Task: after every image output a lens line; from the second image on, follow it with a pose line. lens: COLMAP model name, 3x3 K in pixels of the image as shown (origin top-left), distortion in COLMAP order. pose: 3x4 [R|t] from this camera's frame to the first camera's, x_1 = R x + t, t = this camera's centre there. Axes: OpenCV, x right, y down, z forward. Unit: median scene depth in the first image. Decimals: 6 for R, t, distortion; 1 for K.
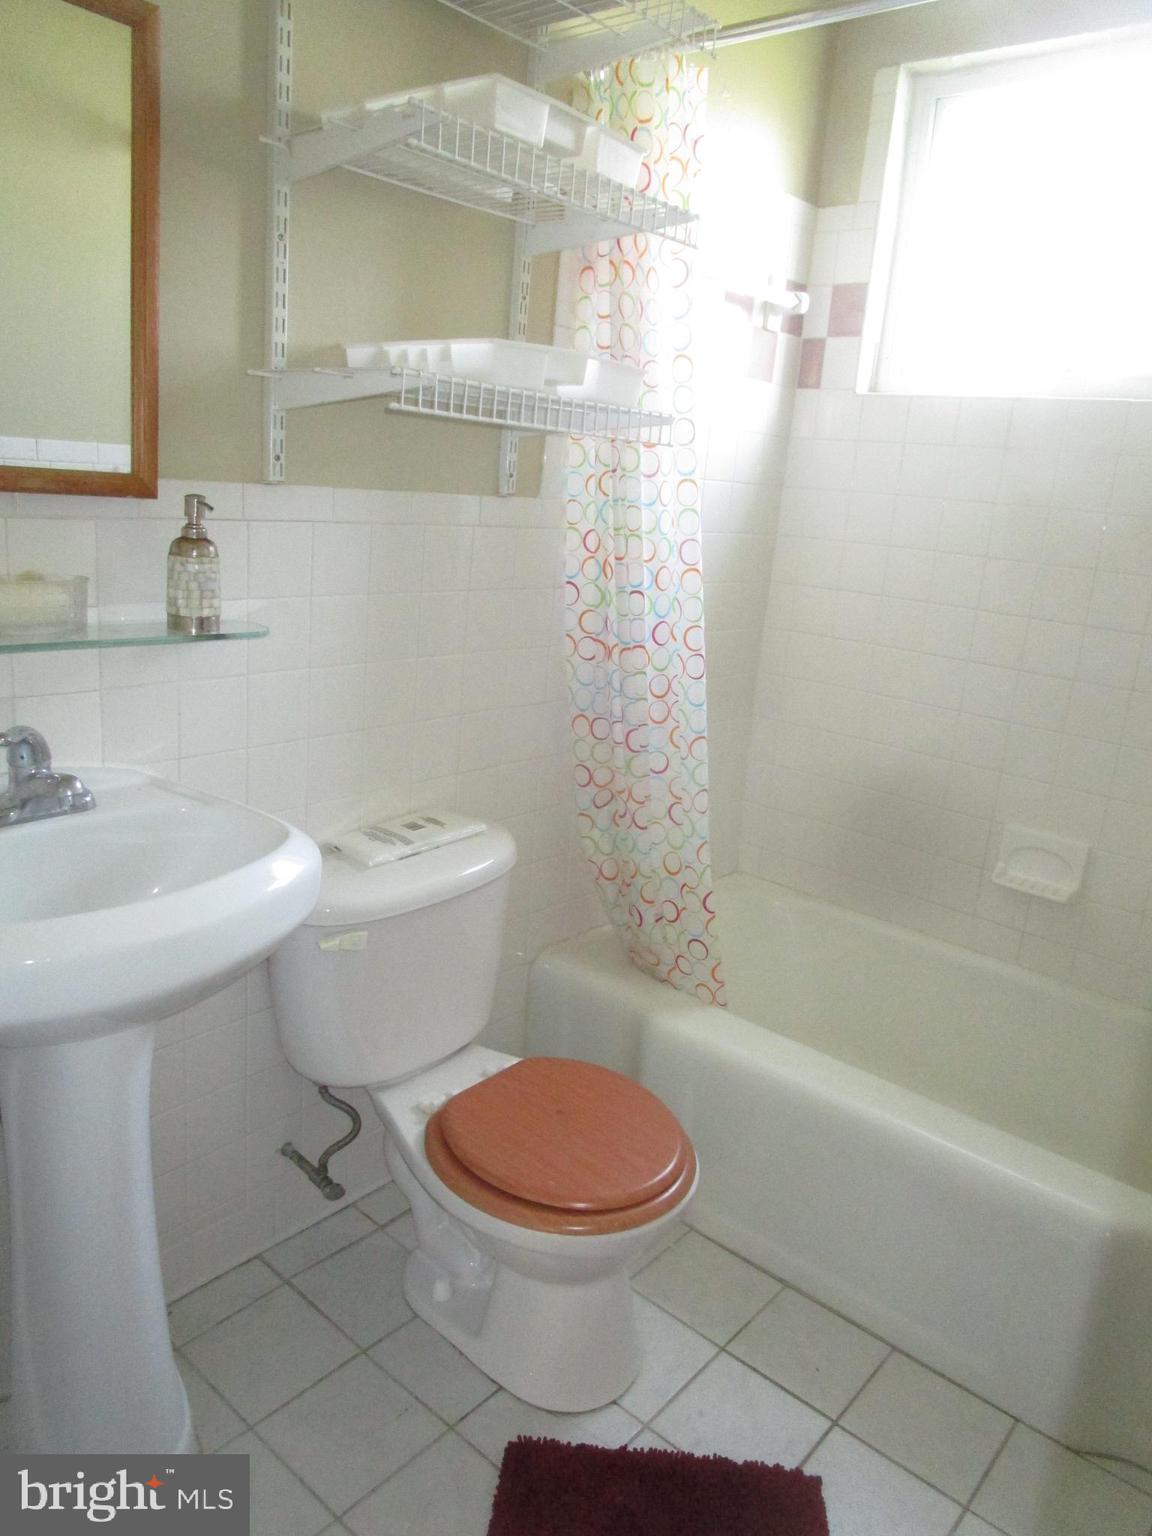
lens RADIAL K [[1089.9, 0, 572.0], [0, 1089.9, 768.3], [0, 0, 1]] dist [-0.031289, 0.008511]
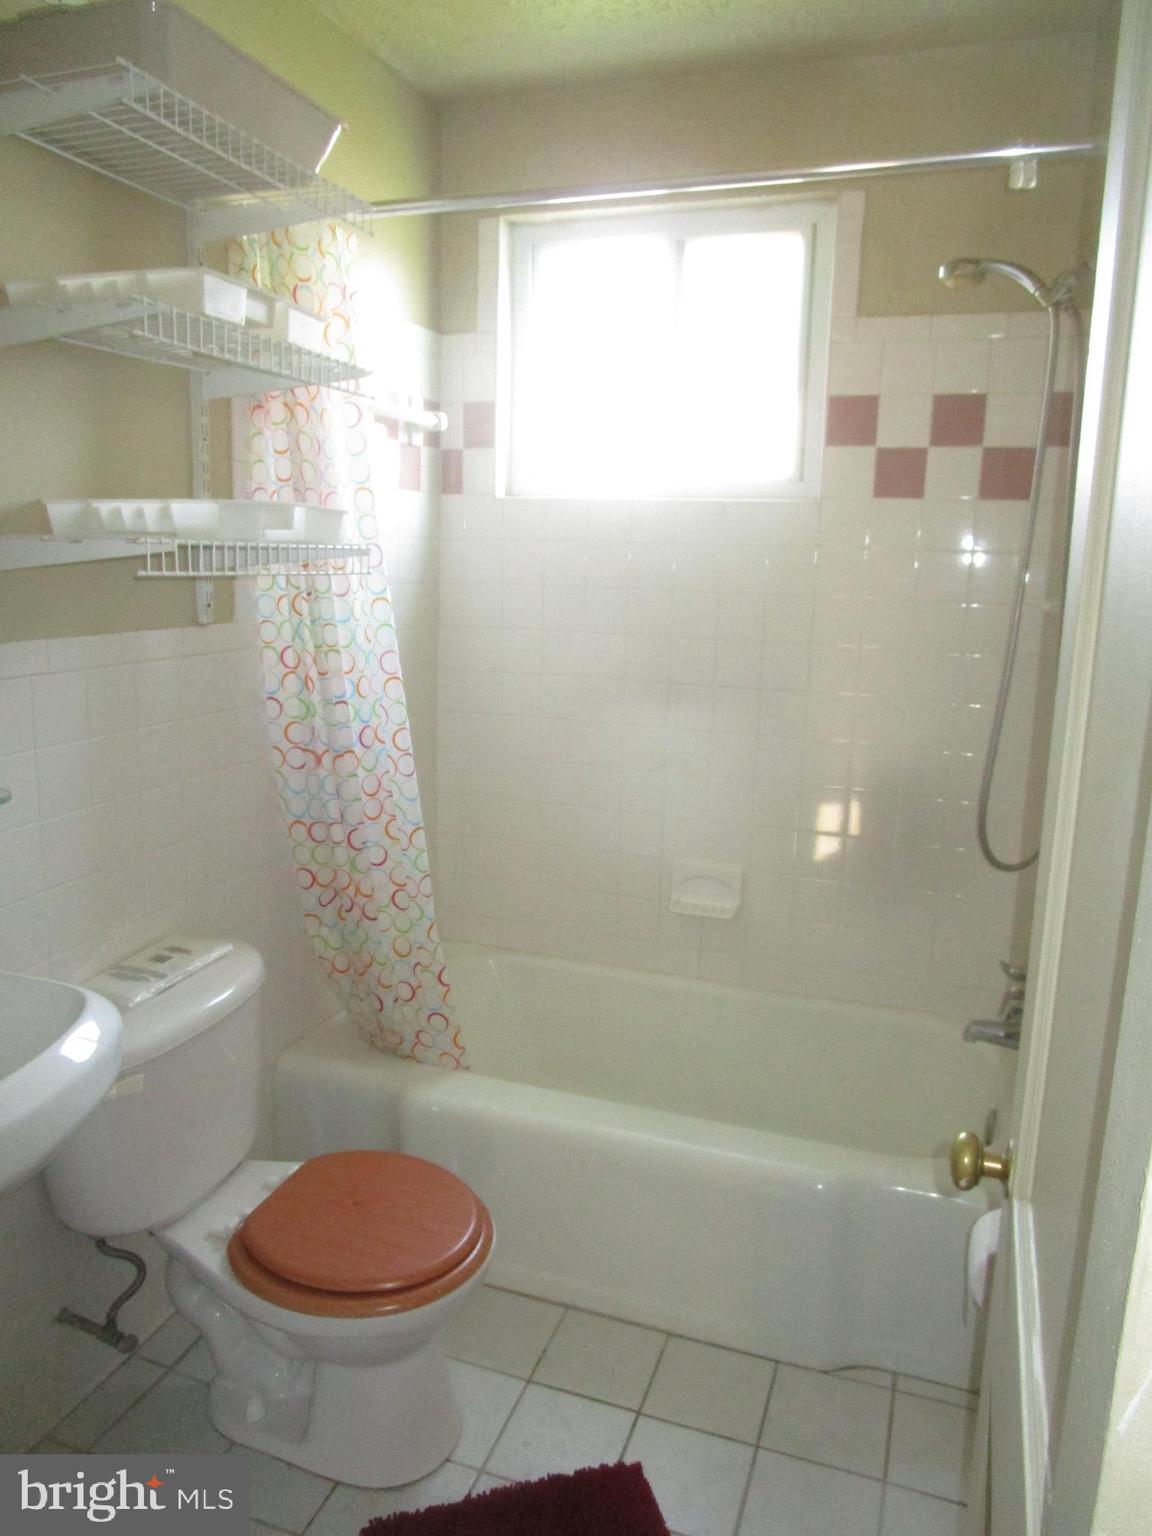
lens RADIAL K [[1089.9, 0, 572.0], [0, 1089.9, 768.3], [0, 0, 1]] dist [-0.031289, 0.008511]
pose [[0.930813, -0.125998, 0.343093, -0.104975], [0.141923, 0.989642, -0.021598, -0.042338], [-0.336818, 0.068796, 0.939053, -0.076742]]
